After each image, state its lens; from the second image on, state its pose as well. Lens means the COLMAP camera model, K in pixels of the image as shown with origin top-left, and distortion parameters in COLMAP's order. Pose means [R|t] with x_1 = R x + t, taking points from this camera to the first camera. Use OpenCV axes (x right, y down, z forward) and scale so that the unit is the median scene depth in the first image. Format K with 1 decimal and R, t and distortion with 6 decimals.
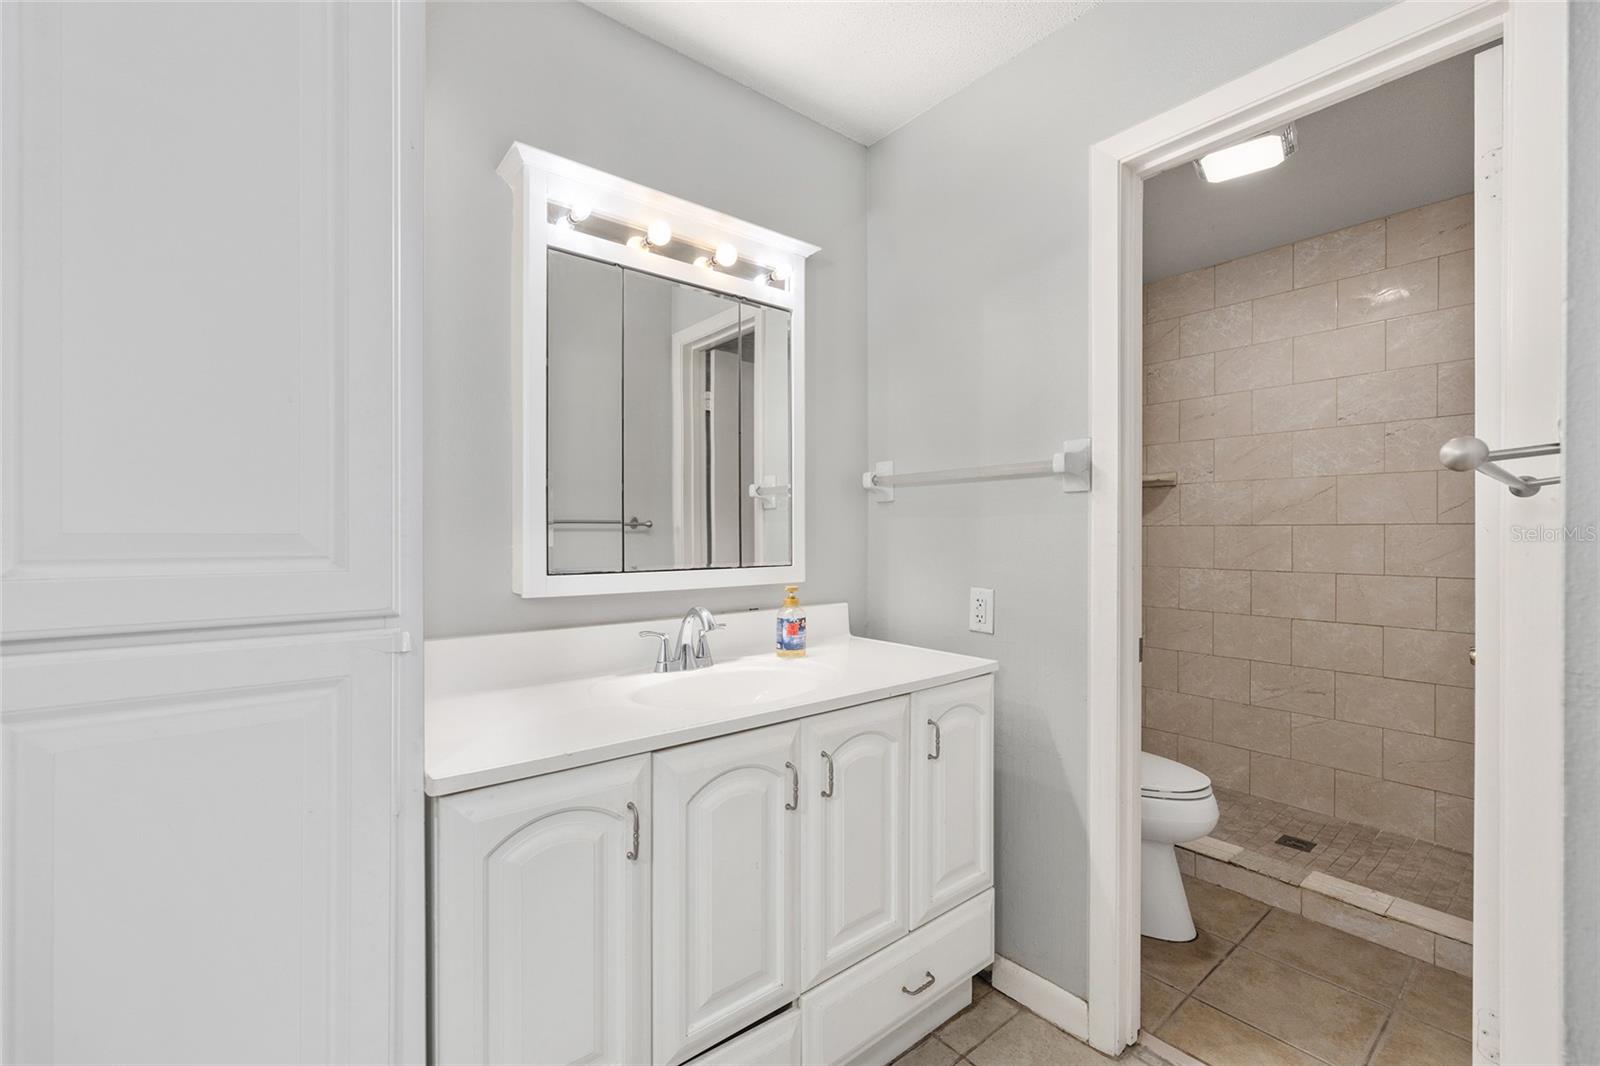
lens RADIAL K [[672.7, 0, 800.6], [0, 672.7, 535.0], [0, 0, 1]] dist [0.000722, 0.000514]
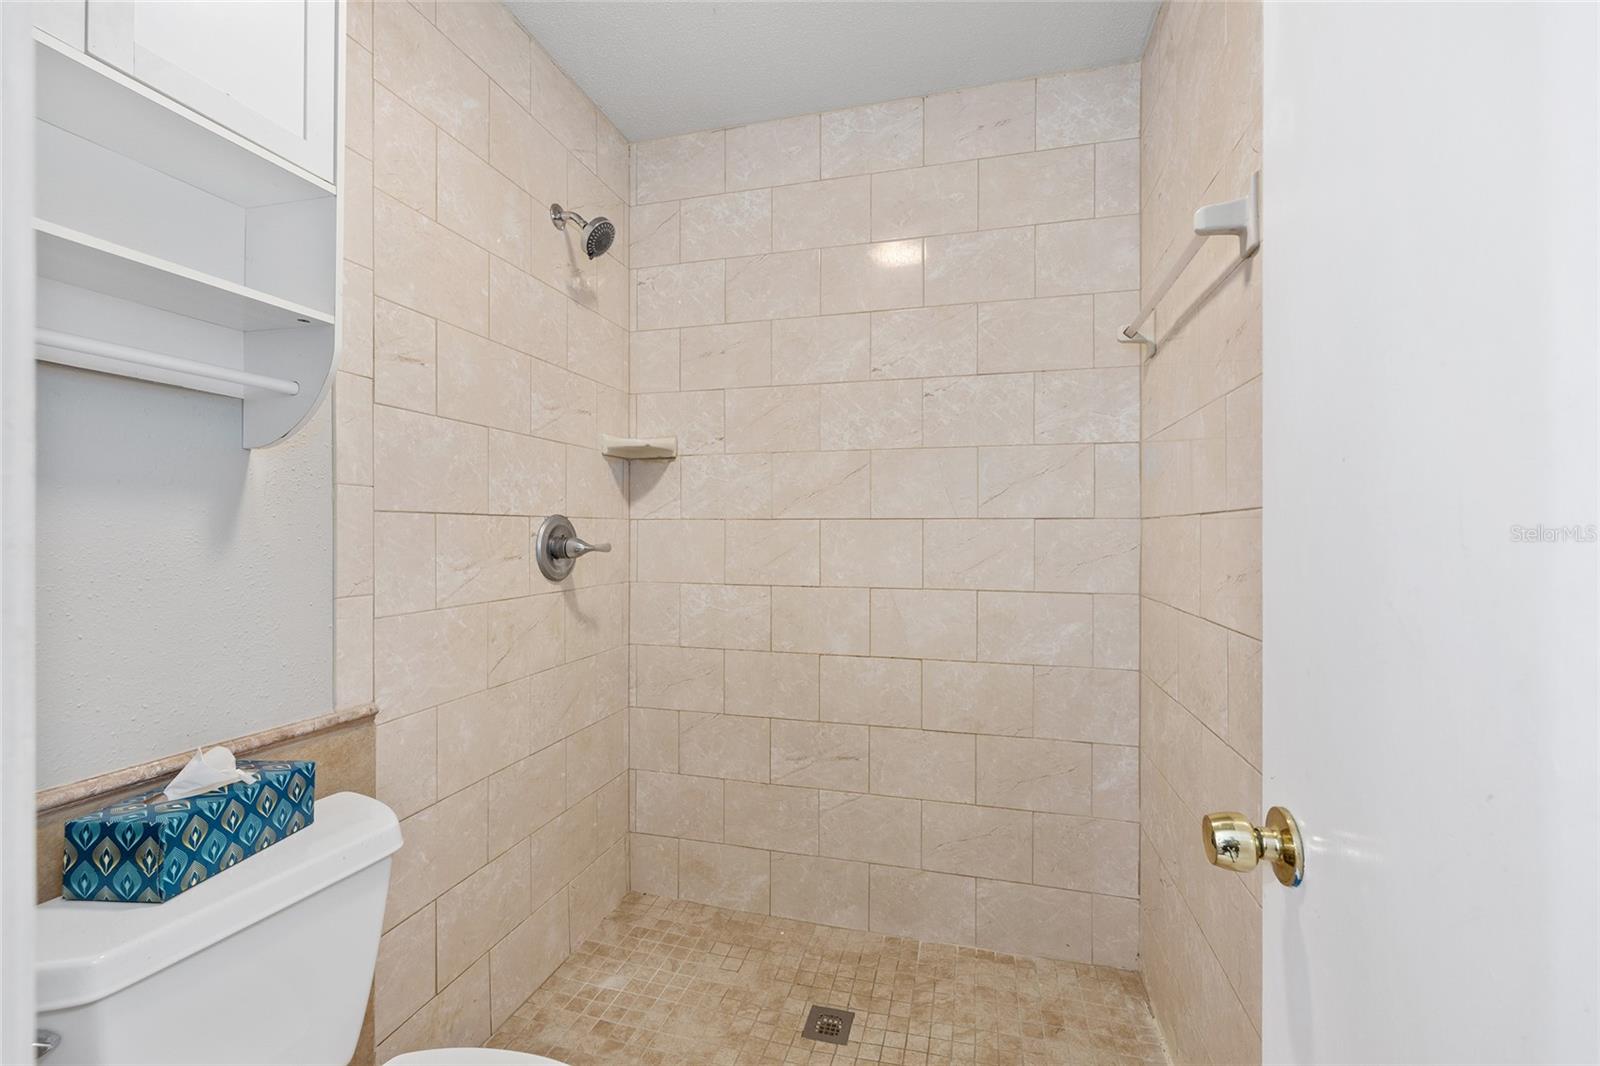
lens RADIAL K [[672.7, 0, 799.7], [0, 672.7, 528.6], [0, 0, 1]] dist [0.000722, 0.000514]
pose [[0.814040, -0.002630, 0.580803, 0.322652], [0.002515, 0.999996, 0.001004, -0.006282], [-0.580804, 0.000643, 0.814043, 0.464816]]
